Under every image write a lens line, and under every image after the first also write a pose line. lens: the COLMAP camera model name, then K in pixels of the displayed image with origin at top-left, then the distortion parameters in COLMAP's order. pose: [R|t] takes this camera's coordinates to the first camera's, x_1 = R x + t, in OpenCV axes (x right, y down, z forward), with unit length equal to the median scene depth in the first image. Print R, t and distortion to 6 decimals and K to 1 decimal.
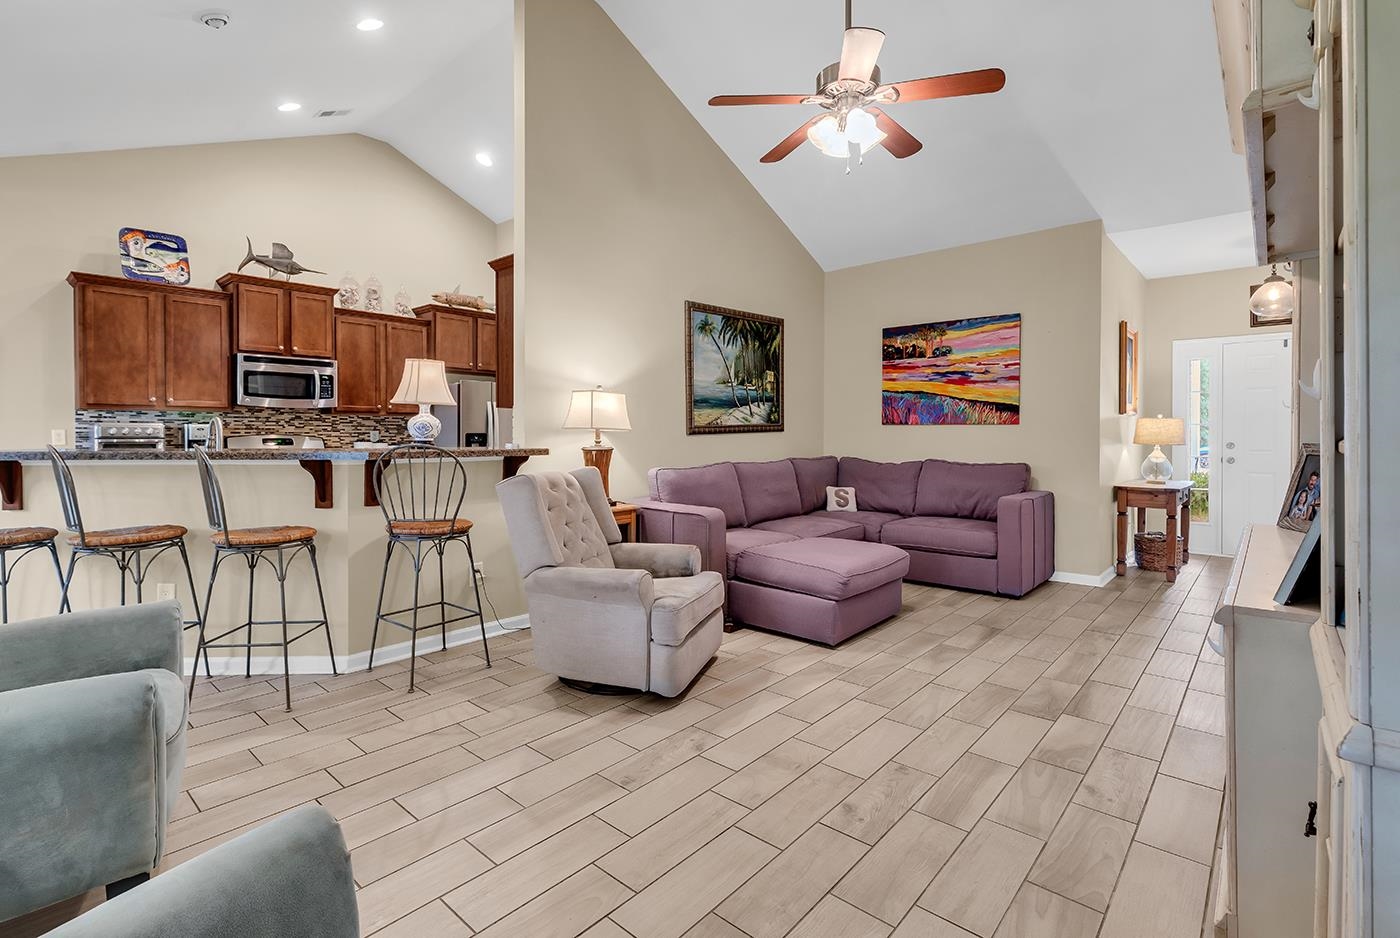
lens RADIAL K [[645.3, 0, 688.0], [0, 645.3, 435.3], [0, 0, 1]] dist [0.002187, -0.000437]
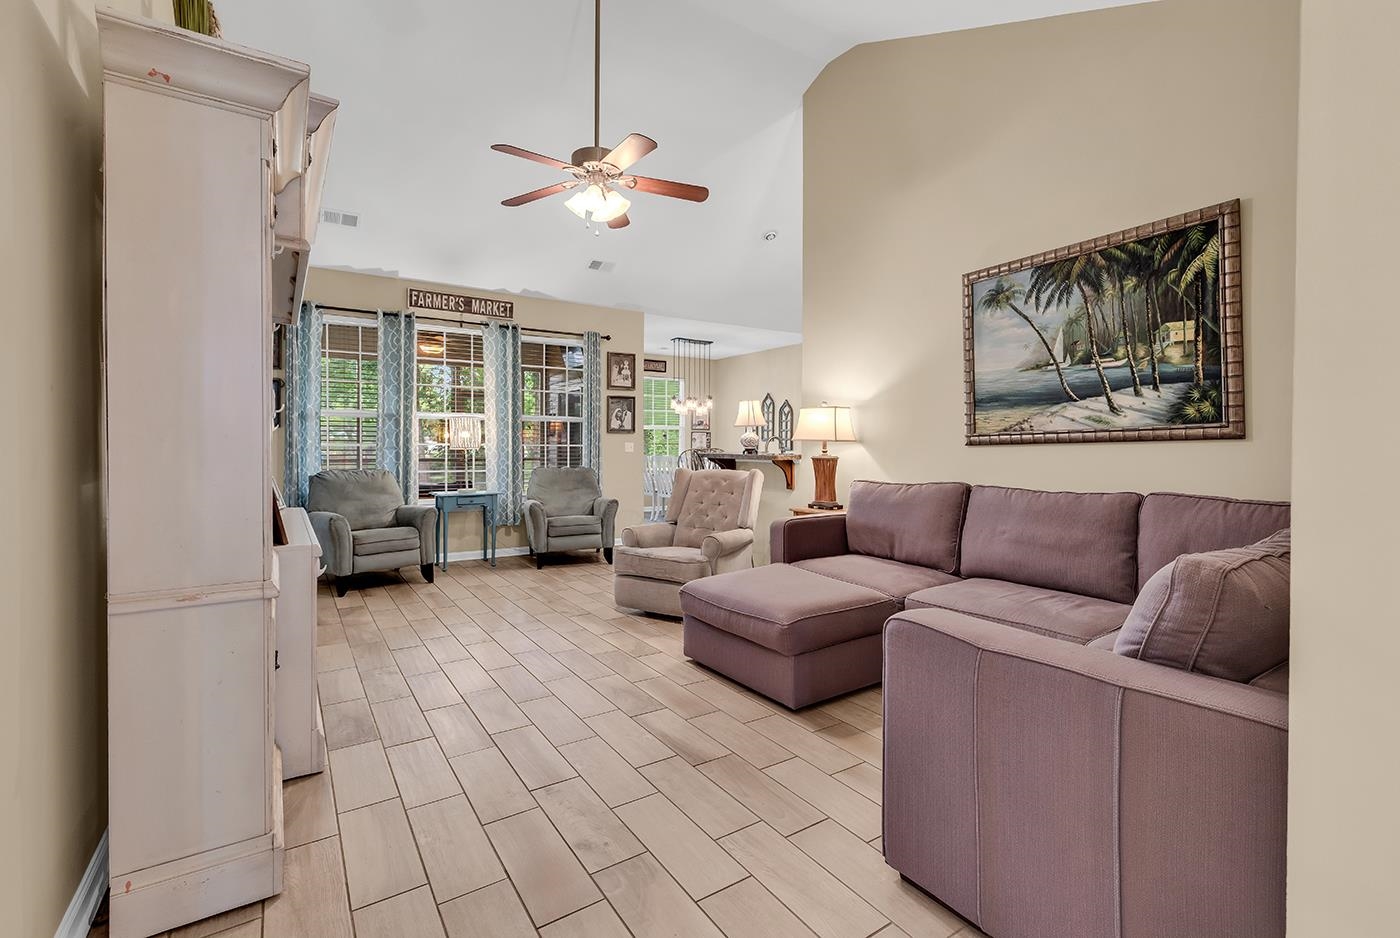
lens RADIAL K [[645.3, 0, 732.9], [0, 645.3, 444.0], [0, 0, 1]] dist [0.002187, -0.000437]
pose [[-0.221105, -0.003346, -0.975244, 0.795564], [-0.003547, 0.999990, -0.002627, 0.000061], [0.975244, 0.002878, -0.221114, 0.867993]]
